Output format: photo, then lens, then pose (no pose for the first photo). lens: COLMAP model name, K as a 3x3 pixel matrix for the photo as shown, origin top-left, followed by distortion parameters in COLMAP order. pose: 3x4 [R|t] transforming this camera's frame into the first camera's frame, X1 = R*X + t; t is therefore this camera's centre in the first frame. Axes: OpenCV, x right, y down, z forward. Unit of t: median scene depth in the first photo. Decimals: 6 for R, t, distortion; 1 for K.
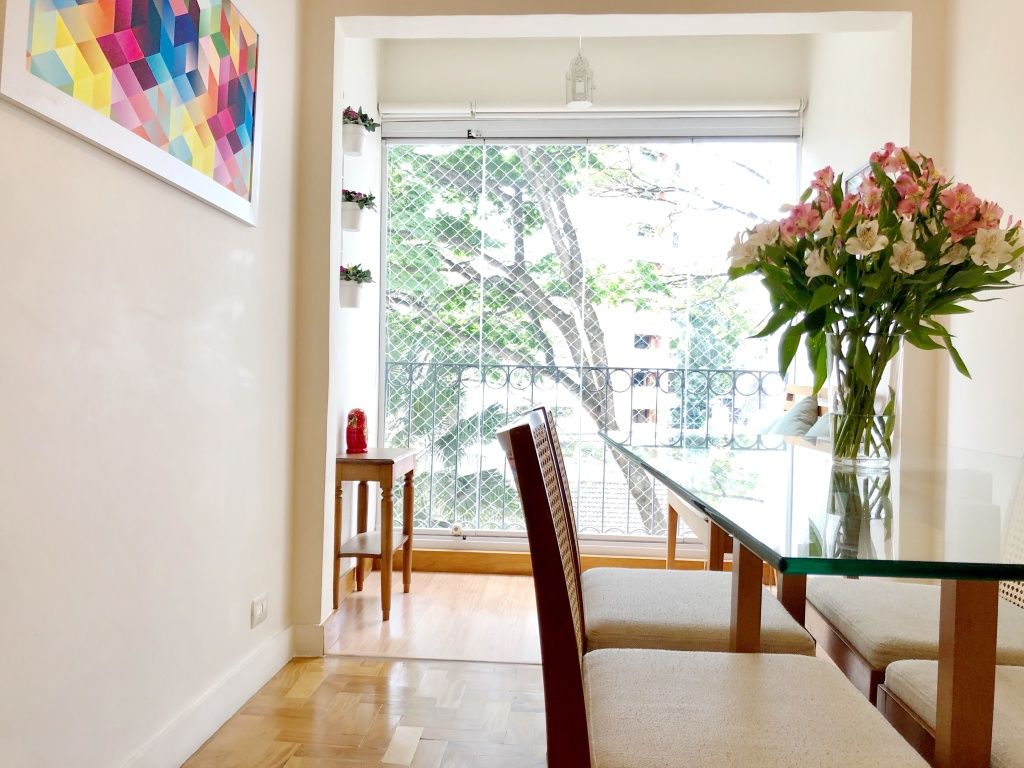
lens RADIAL K [[826.0, 0, 506.0], [0, 826.0, 380.7], [0, 0, 1]] dist [0.019239, -0.007762]
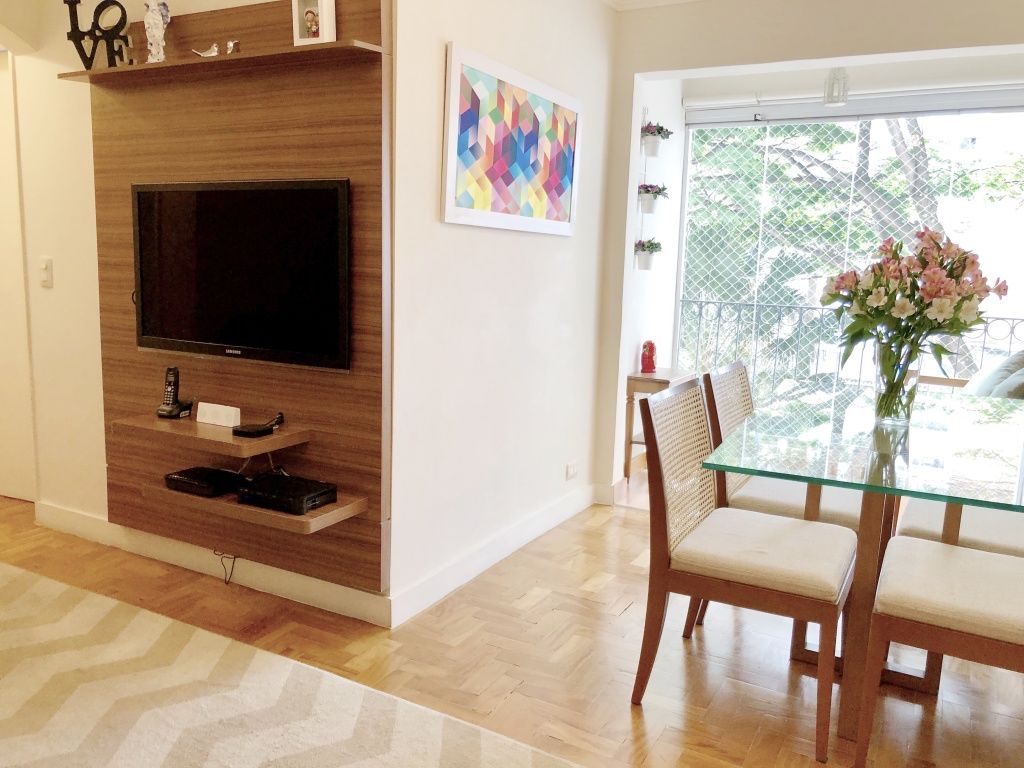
lens RADIAL K [[826.0, 0, 509.9], [0, 826.0, 386.2], [0, 0, 1]] dist [0.019239, -0.007762]
pose [[0.909855, 0.072402, -0.408561, 0.236814], [-0.012247, 0.988915, 0.147974, -0.122774], [0.414746, -0.129632, 0.900656, -0.478735]]
